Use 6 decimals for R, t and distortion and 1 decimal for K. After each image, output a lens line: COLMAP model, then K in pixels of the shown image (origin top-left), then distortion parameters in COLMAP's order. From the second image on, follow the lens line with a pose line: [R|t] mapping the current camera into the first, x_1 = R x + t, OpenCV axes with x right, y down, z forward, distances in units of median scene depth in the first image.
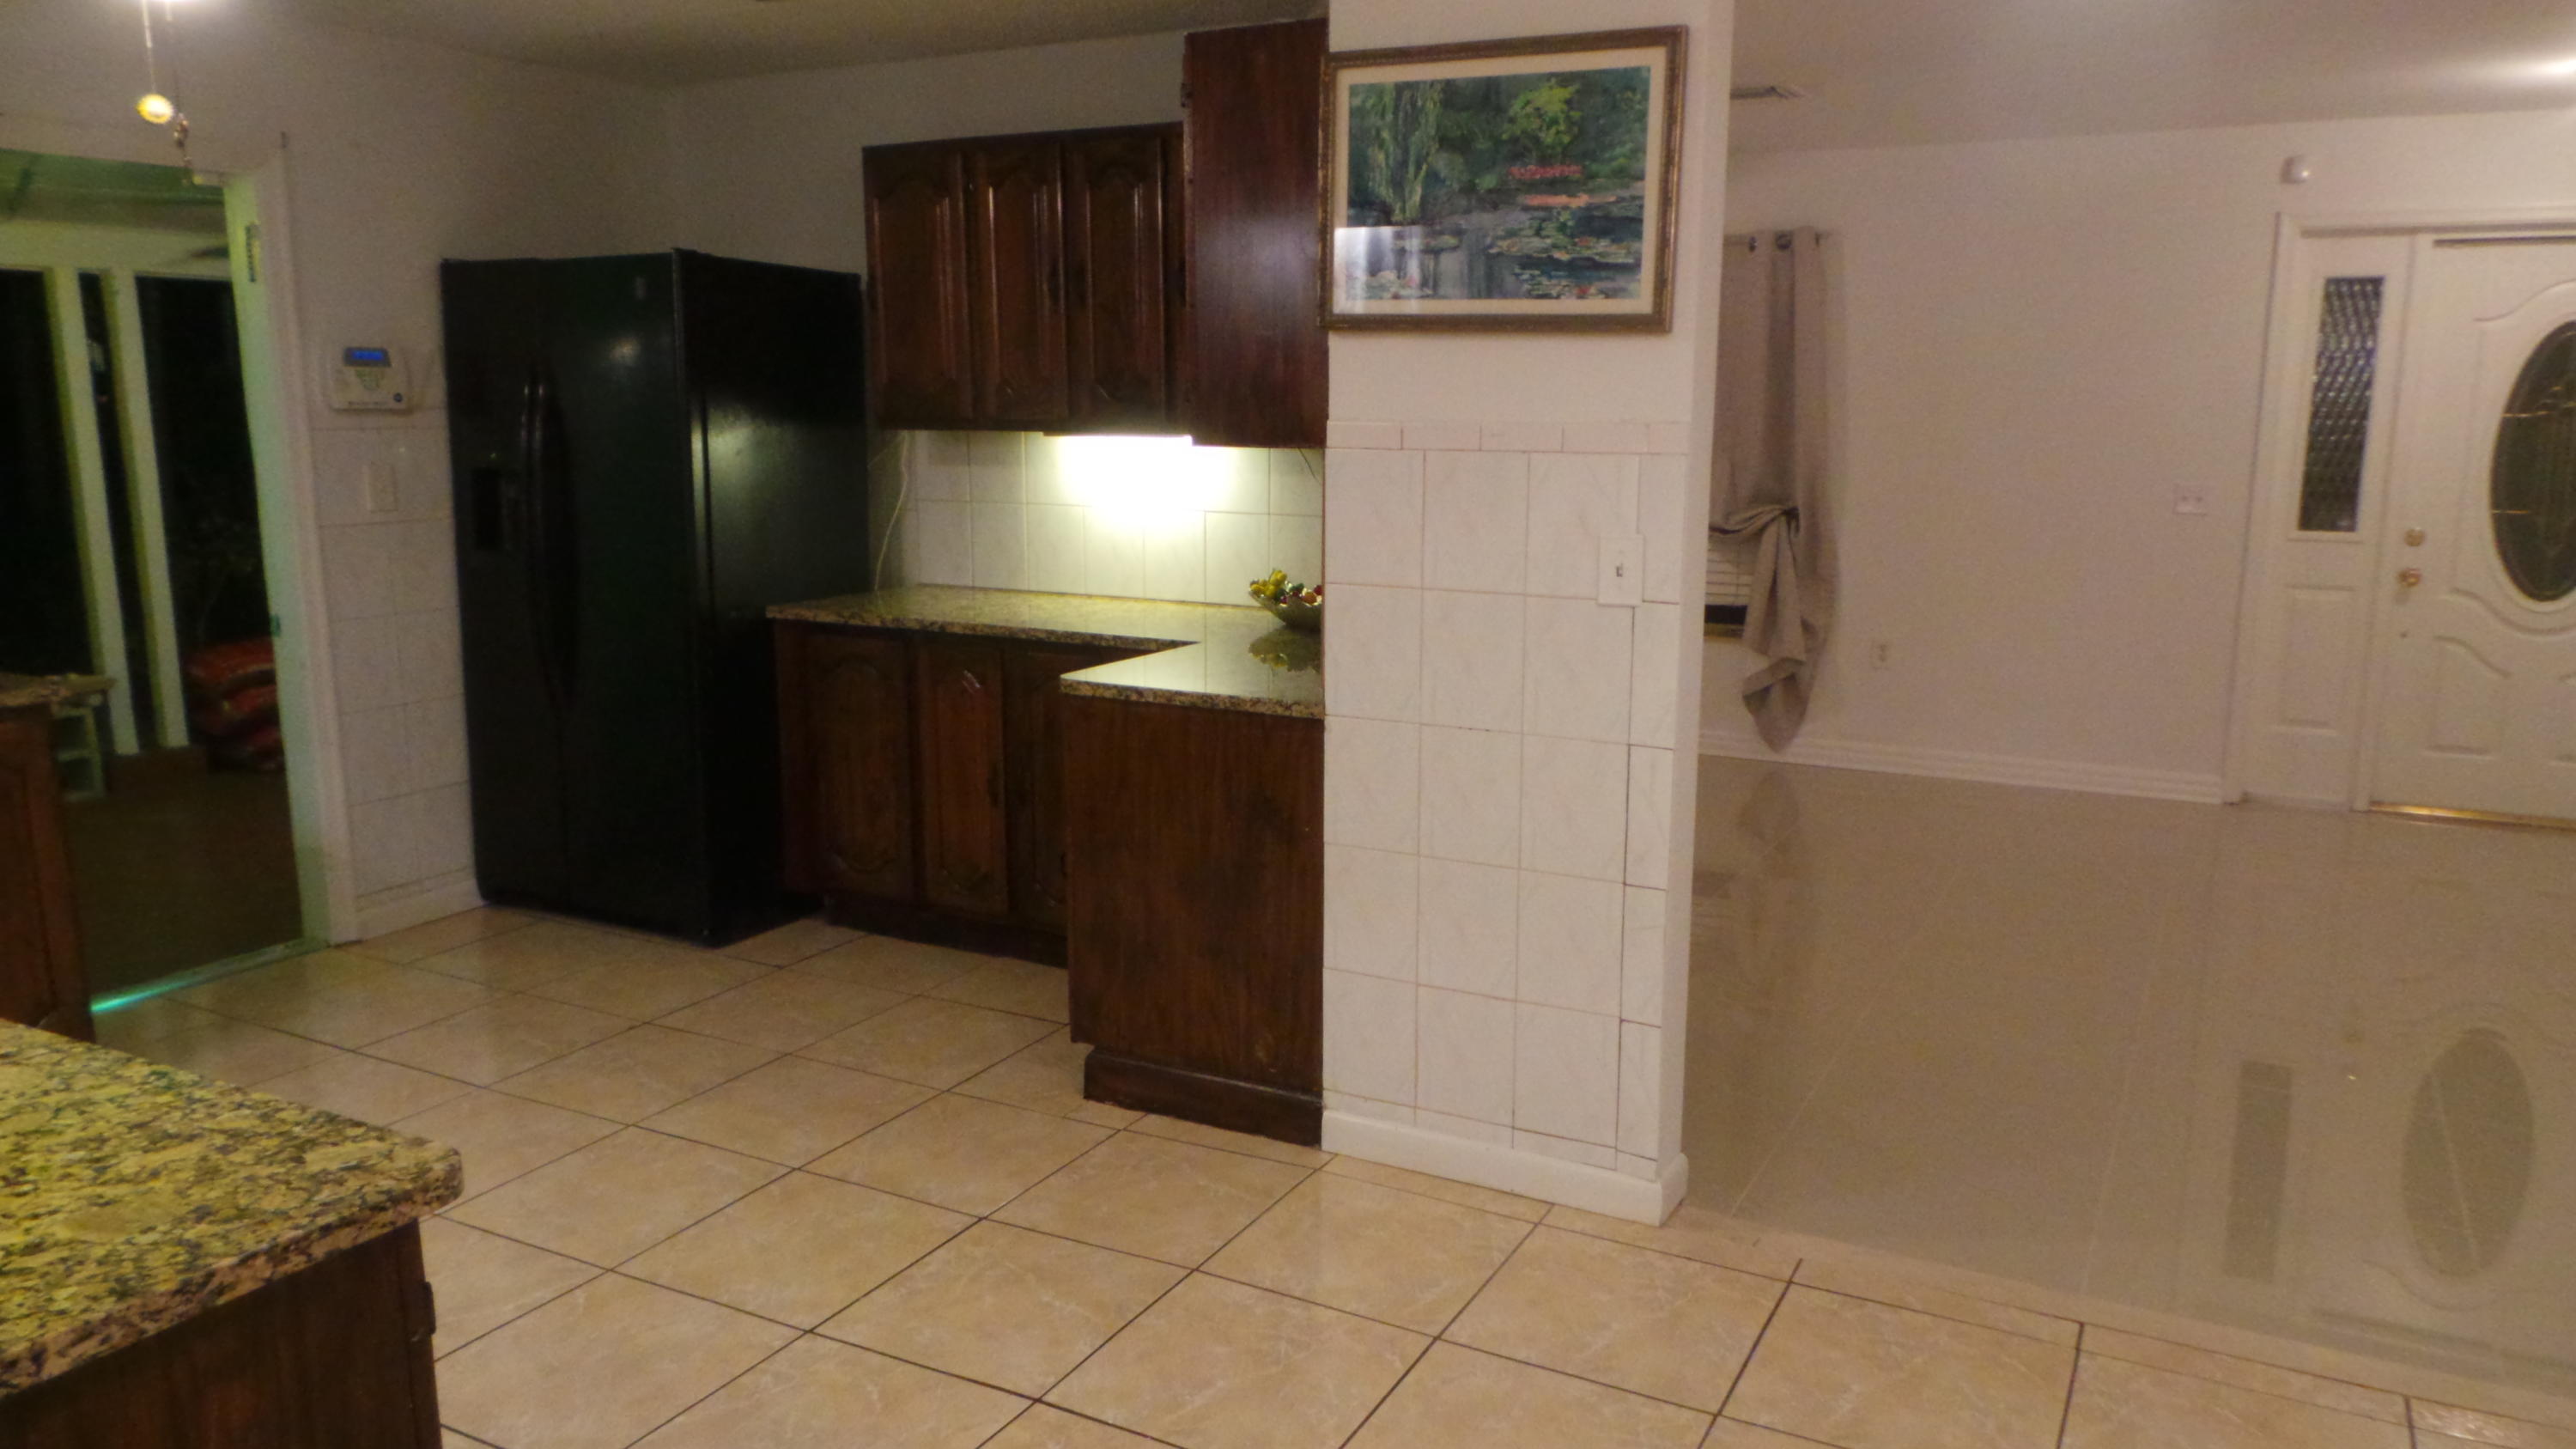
lens RADIAL K [[1798.0, 0, 1298.9], [0, 1798.0, 723.9], [0, 0, 1]] dist [0.009526, -0.005364]
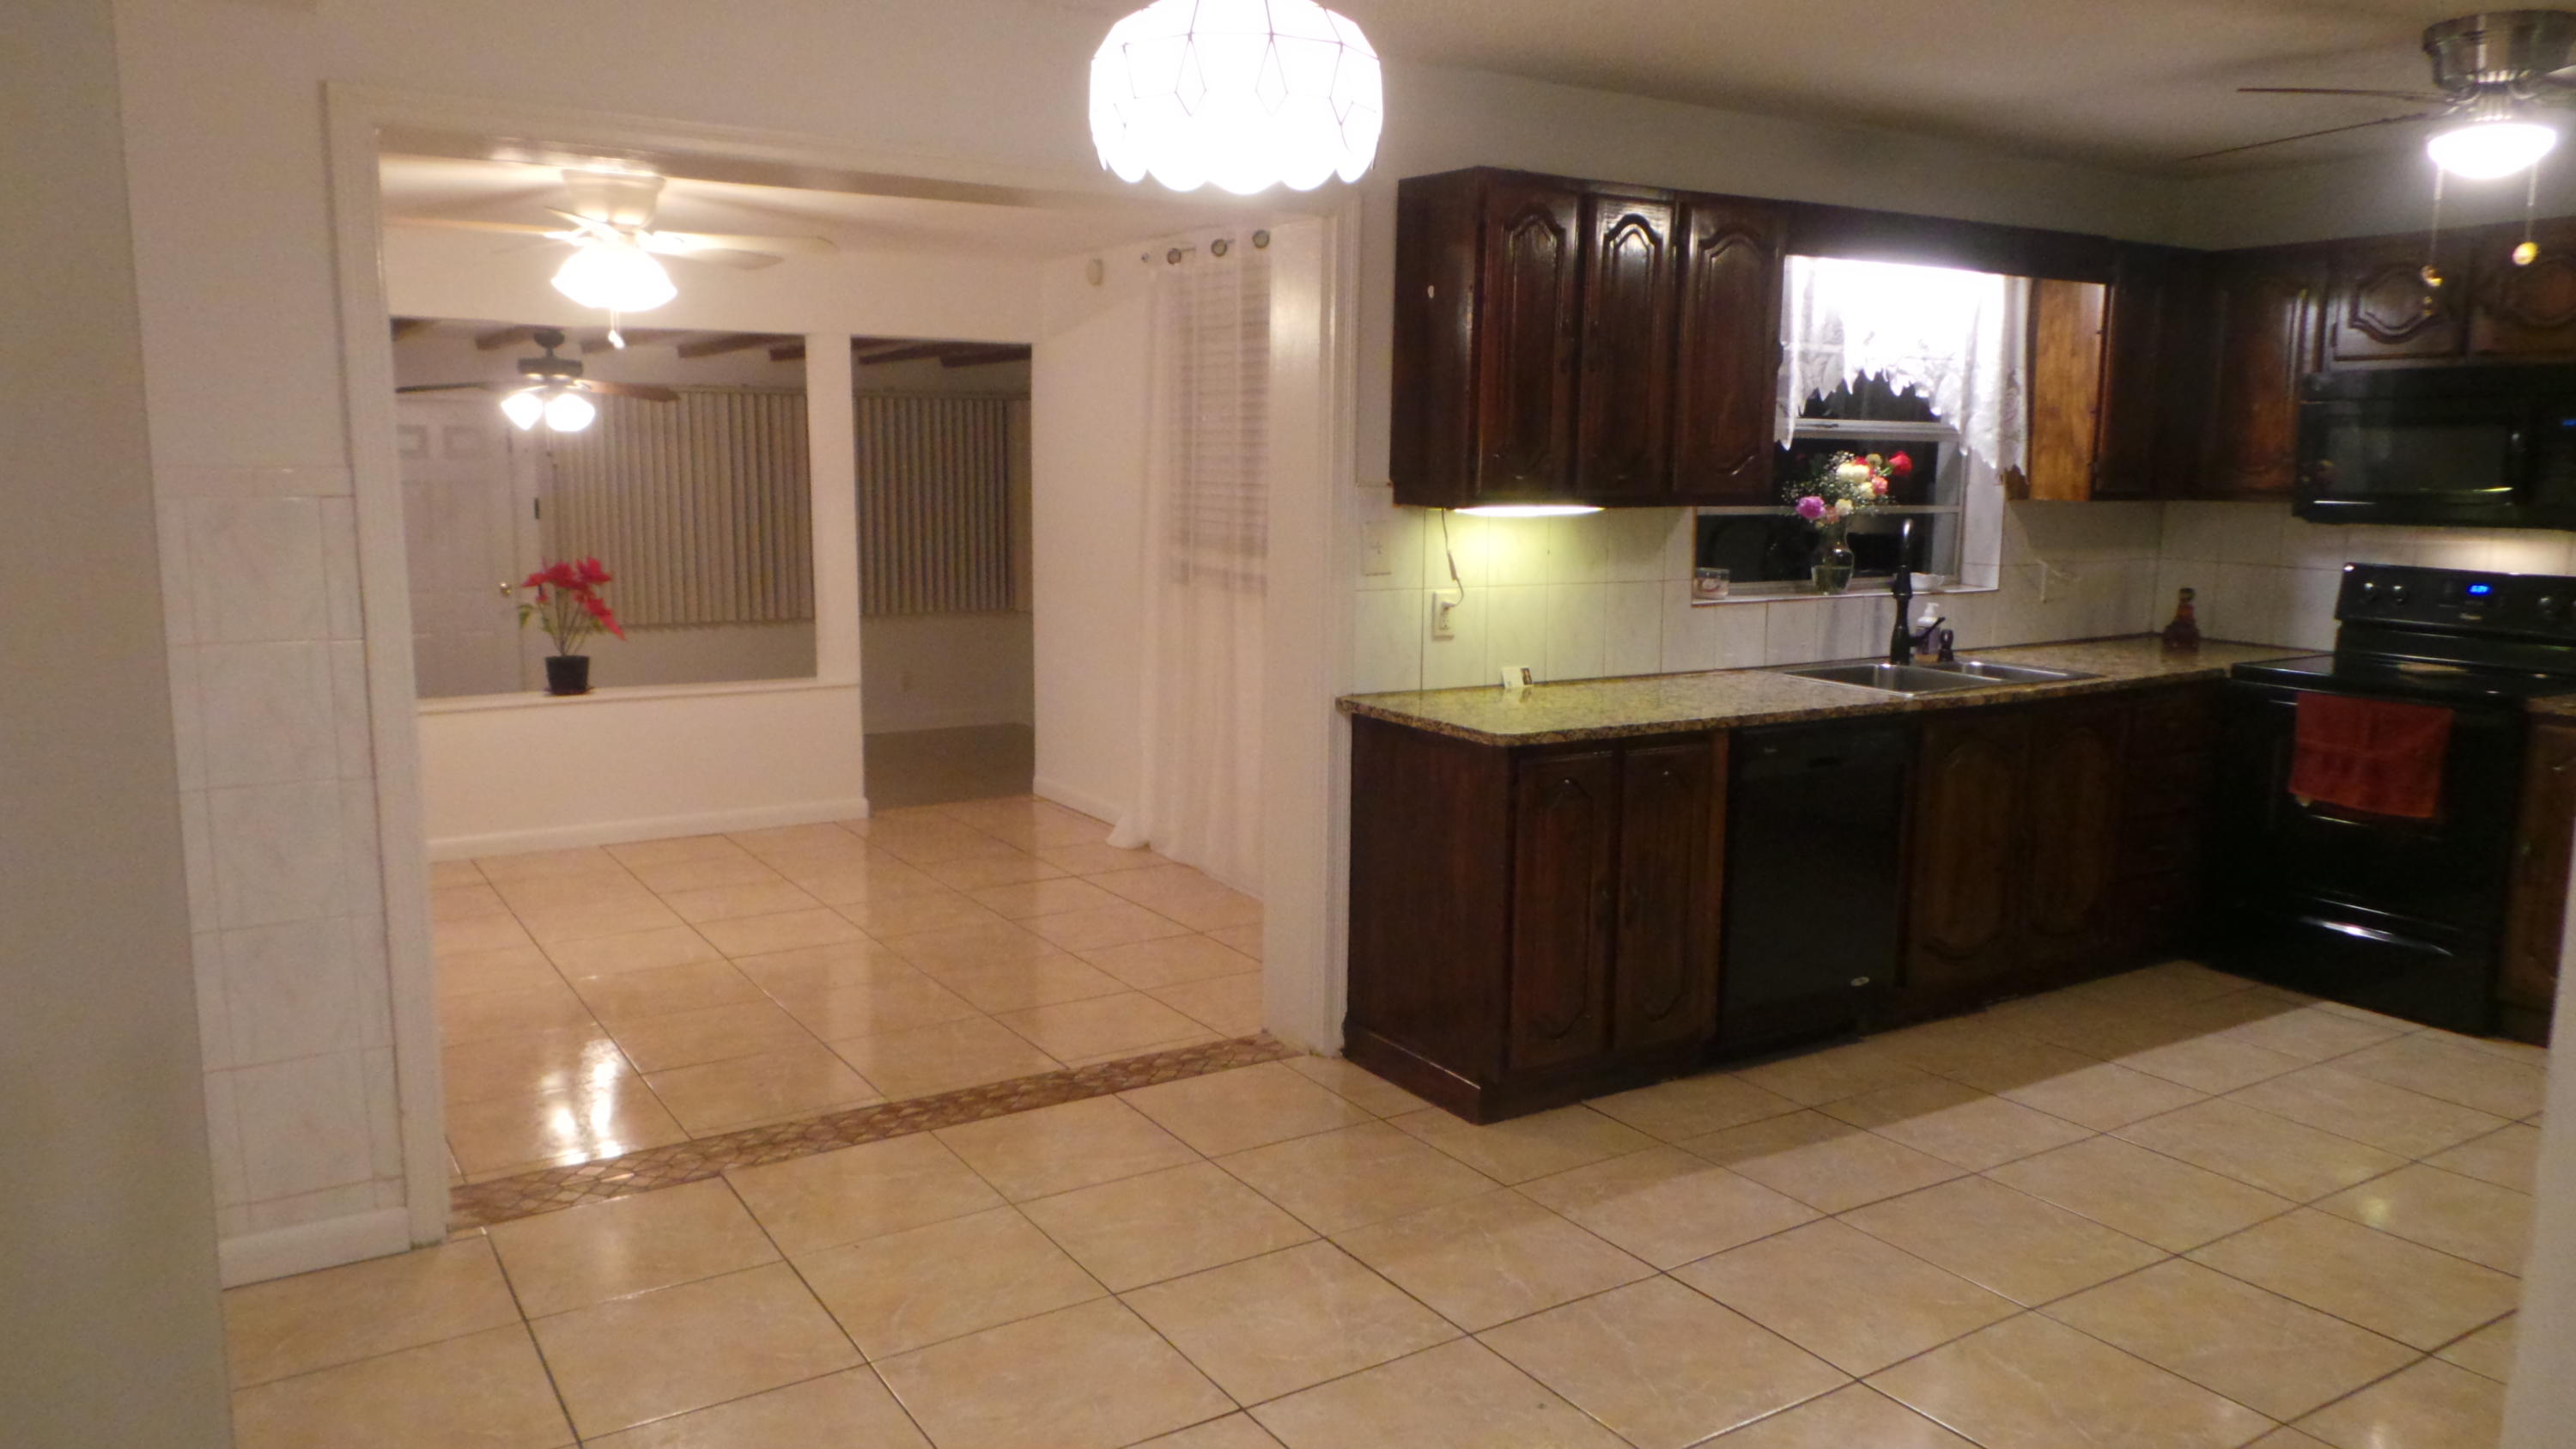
lens RADIAL K [[1798.0, 0, 1298.9], [0, 1798.0, 723.9], [0, 0, 1]] dist [0.009526, -0.005364]
pose [[-0.483470, 0.120452, -0.867034, 0.944768], [-0.173031, 0.957794, 0.229545, -0.159398], [0.858089, 0.261002, -0.442223, 0.895367]]
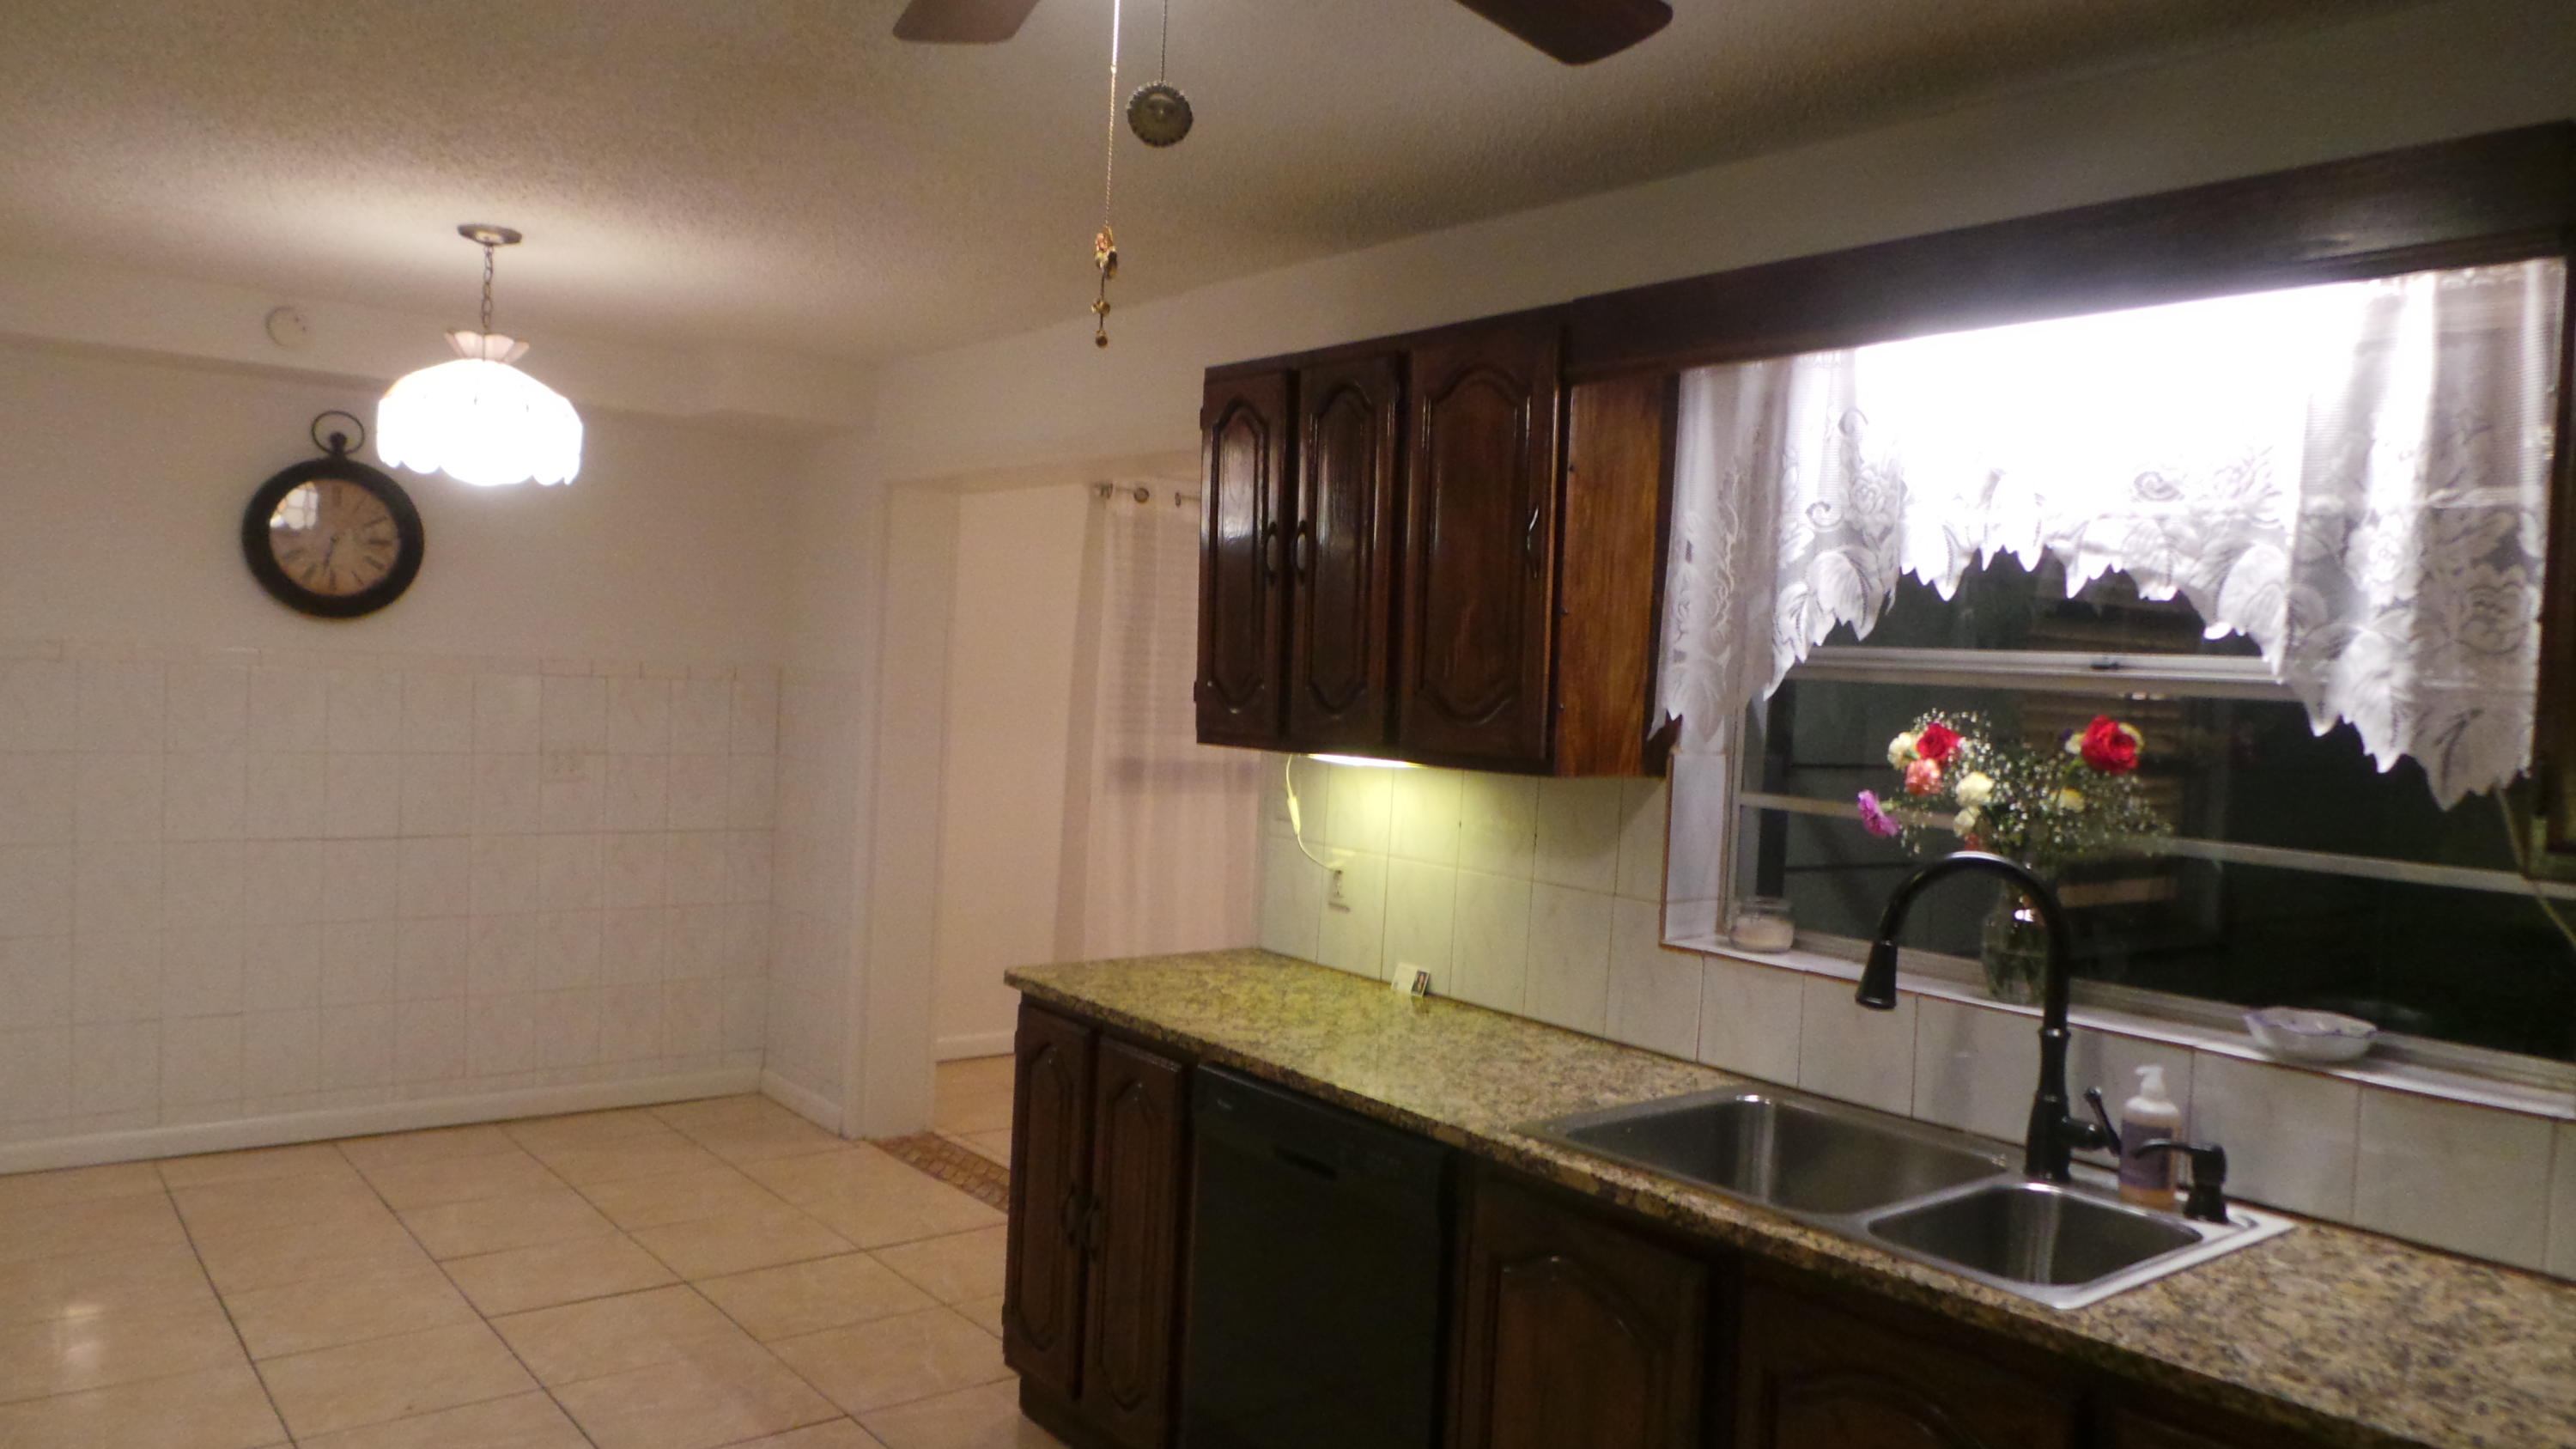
lens RADIAL K [[1798.0, 0, 1298.9], [0, 1798.0, 723.9], [0, 0, 1]] dist [0.009526, -0.005364]
pose [[-0.916538, -0.058744, 0.395611, -0.840675], [0.023498, 0.979536, 0.199892, -0.276760], [-0.399257, 0.192505, -0.896401, 1.410406]]
